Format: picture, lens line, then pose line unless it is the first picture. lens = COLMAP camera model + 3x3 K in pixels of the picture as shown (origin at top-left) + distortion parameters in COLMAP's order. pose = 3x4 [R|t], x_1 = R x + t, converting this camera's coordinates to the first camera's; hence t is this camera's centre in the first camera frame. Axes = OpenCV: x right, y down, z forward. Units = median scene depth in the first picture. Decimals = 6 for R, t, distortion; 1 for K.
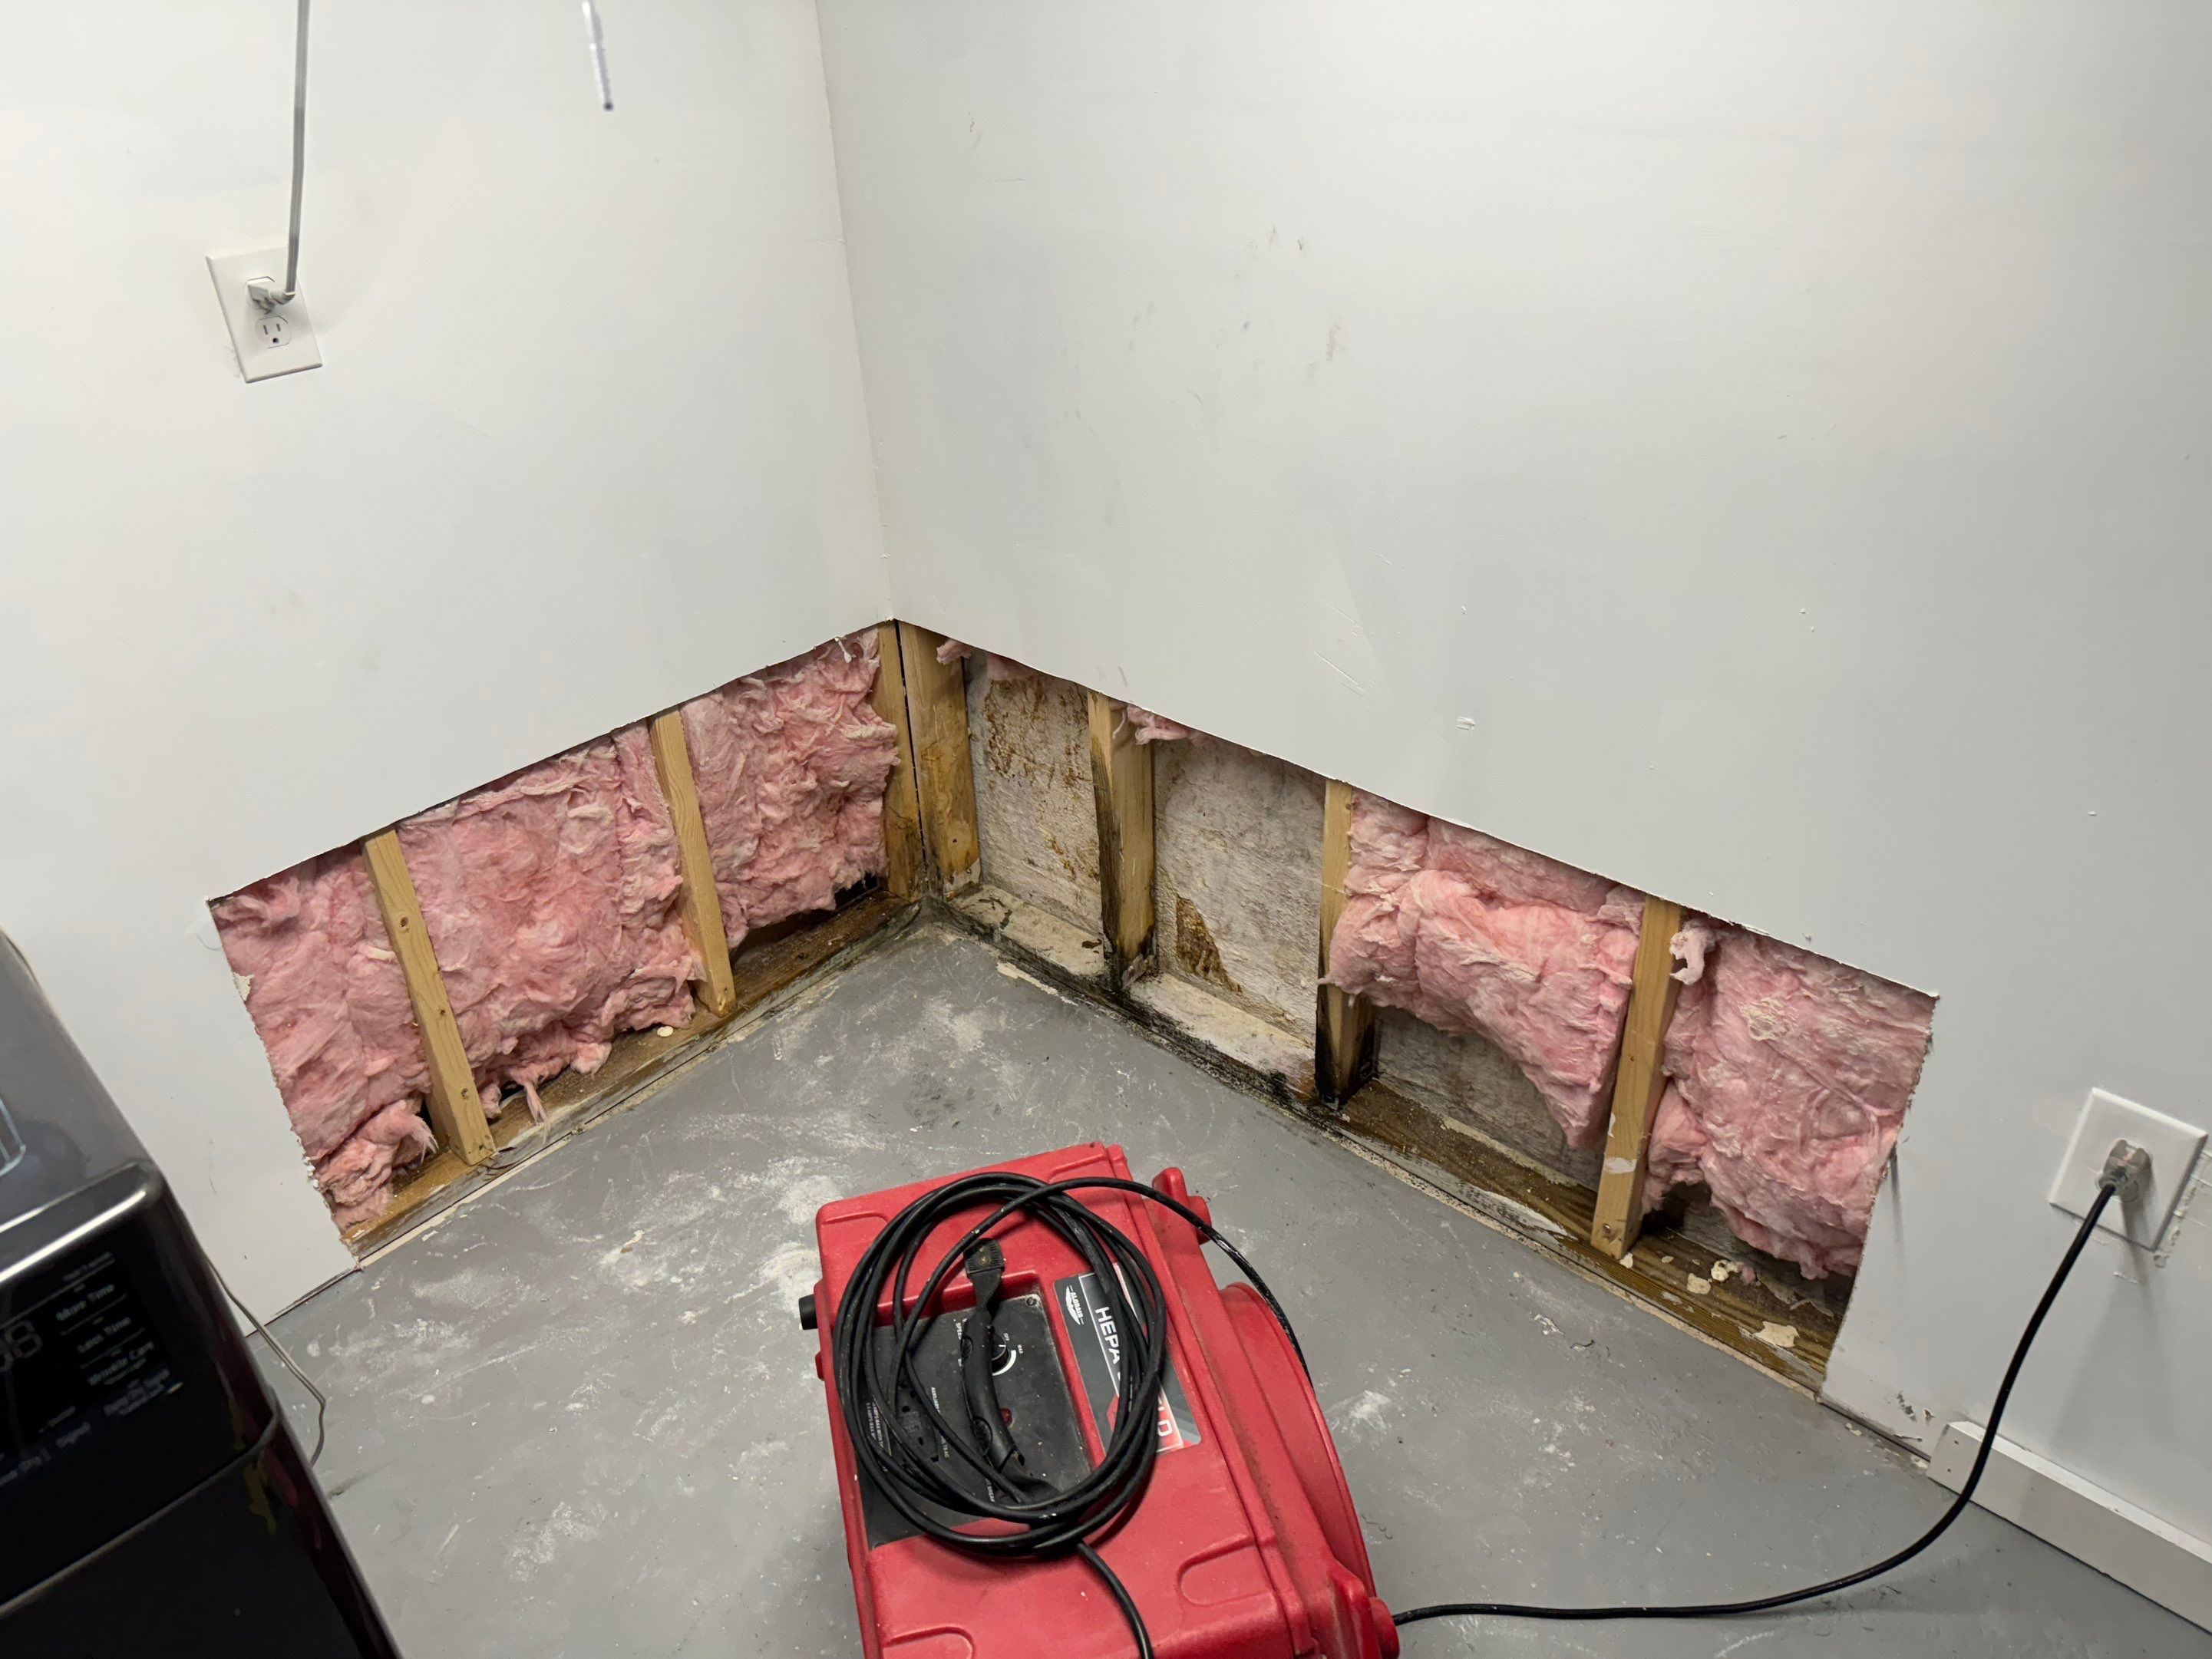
lens RADIAL K [[1605.1, 0, 1103.4], [0, 1605.1, 820.0], [0, 0, 1]] dist [0.193060, -0.408886]
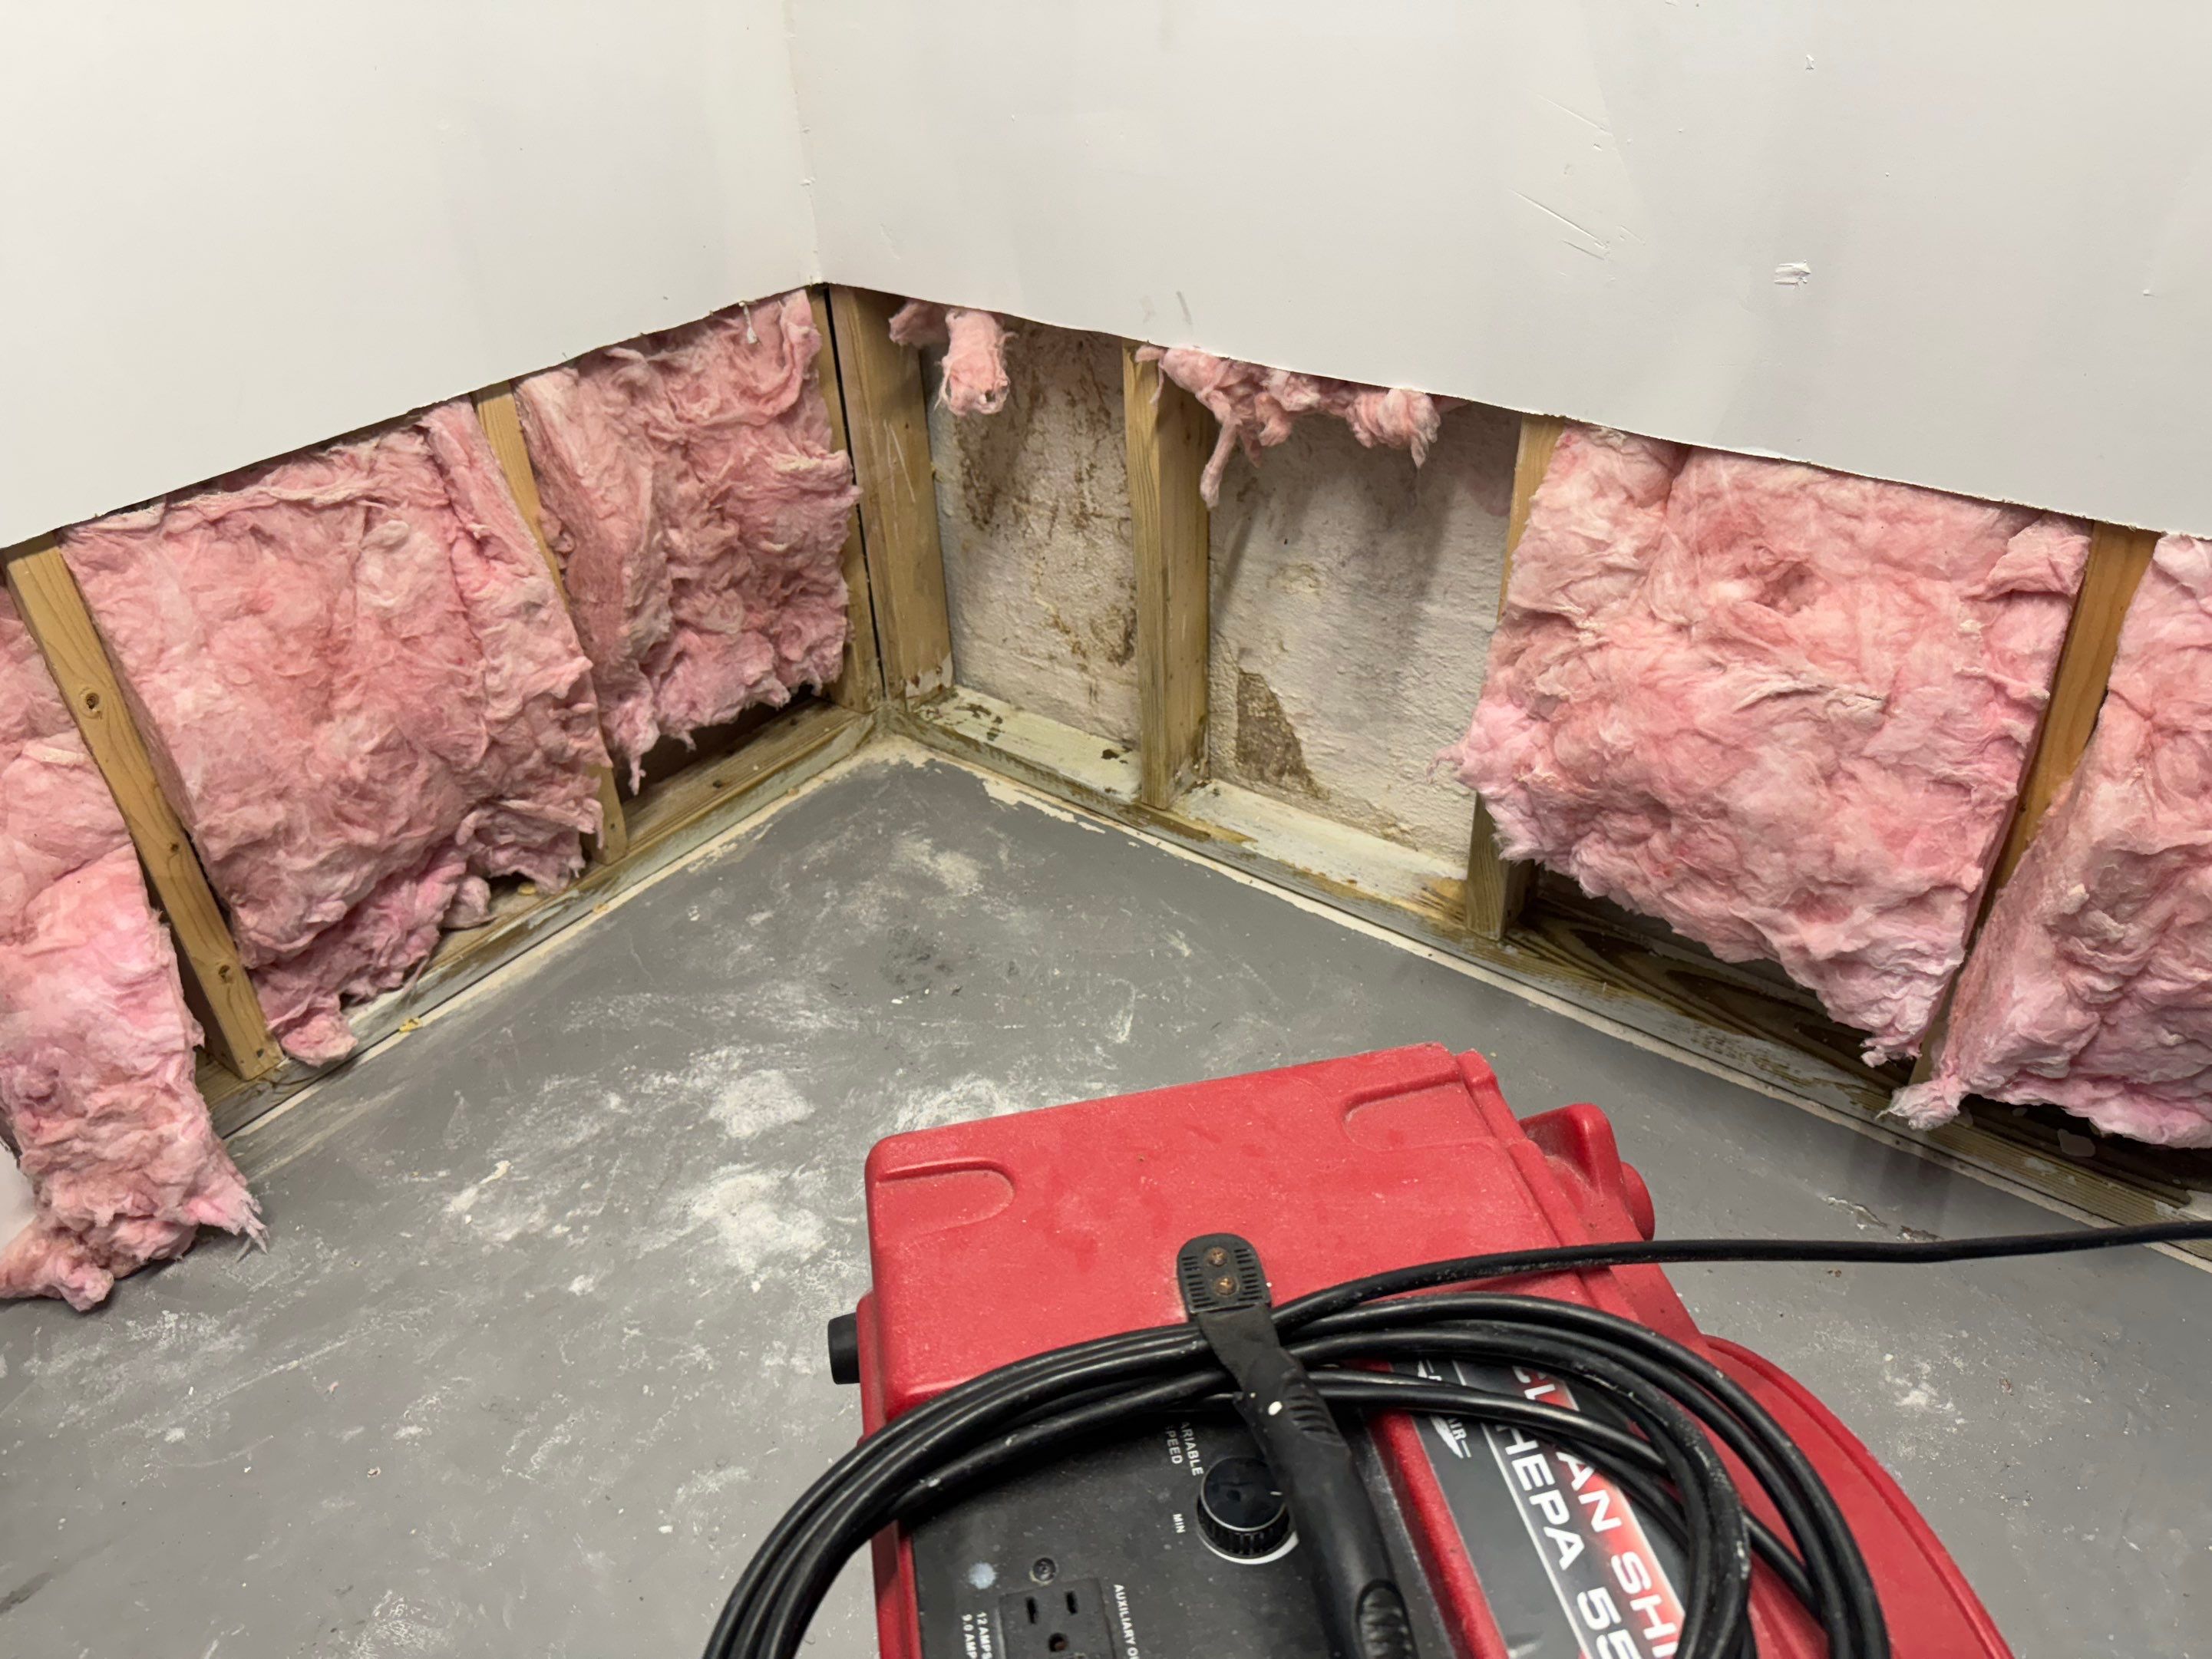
lens RADIAL K [[1628.7, 0, 1131.1], [0, 1628.7, 827.8], [0, 0, 1]] dist [0.103498, -0.172595]
pose [[0.996410, -0.044931, 0.071753, -0.063160], [0.041051, 0.997660, 0.054666, 0.081069], [-0.074042, -0.051525, 0.995923, 0.288191]]
